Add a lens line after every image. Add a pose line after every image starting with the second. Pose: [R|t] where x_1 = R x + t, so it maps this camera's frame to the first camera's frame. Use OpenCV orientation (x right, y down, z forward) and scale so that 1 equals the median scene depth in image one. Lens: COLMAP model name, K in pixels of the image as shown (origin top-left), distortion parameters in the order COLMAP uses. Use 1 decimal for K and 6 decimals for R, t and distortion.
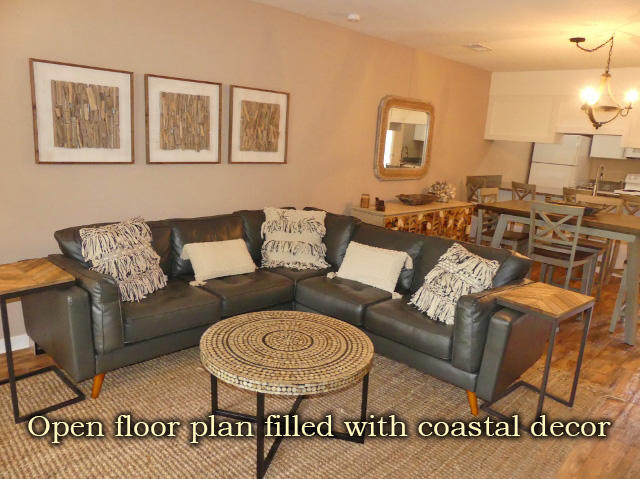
lens RADIAL K [[483.5, 0, 322.3], [0, 483.5, 241.3], [0, 0, 1]] dist [-0.015383, -0.001458]
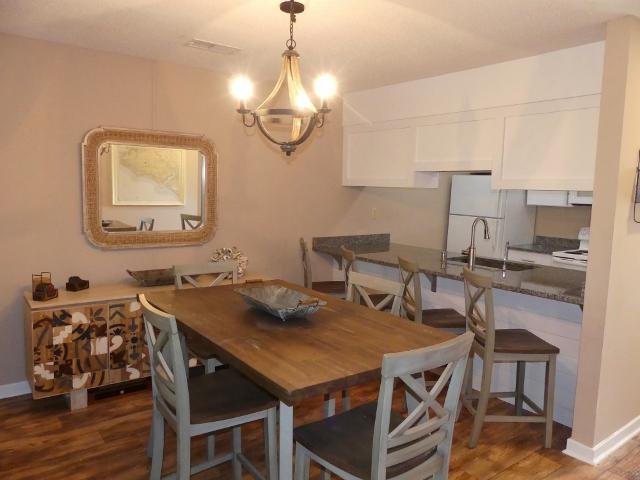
lens RADIAL K [[483.5, 0, 322.3], [0, 483.5, 241.8], [0, 0, 1]] dist [-0.015383, -0.001458]
pose [[0.990351, -0.018616, -0.137325, 0.383907], [0.002889, 0.993494, -0.113846, -0.044037], [0.138551, 0.112351, 0.983962, 0.280242]]
